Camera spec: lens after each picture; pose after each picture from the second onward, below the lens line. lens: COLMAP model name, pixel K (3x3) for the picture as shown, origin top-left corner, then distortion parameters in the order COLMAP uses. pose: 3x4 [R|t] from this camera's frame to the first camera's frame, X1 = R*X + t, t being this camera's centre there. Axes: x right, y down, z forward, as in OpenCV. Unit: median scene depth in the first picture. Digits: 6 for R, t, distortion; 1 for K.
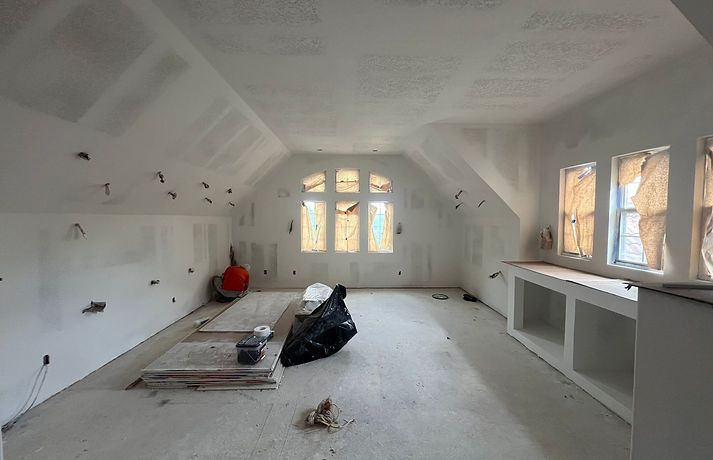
lens RADIAL K [[288.0, 0, 356.9], [0, 288.0, 234.0], [0, 0, 1]] dist [0.002799, 0.000553]
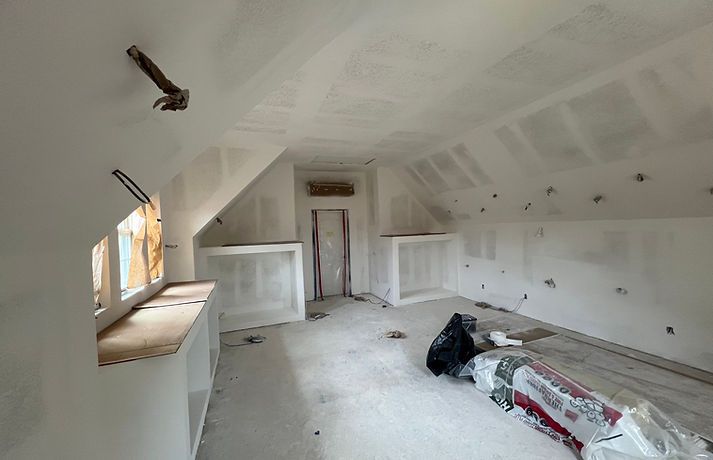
lens RADIAL K [[288.0, 0, 356.2], [0, 288.0, 229.9], [0, 0, 1]] dist [0.002799, 0.000553]
pose [[-0.936484, 0.039589, -0.348468, 0.511283], [0.015133, 0.997244, 0.072627, -0.131947], [0.350383, 0.062740, -0.934503, 1.832383]]
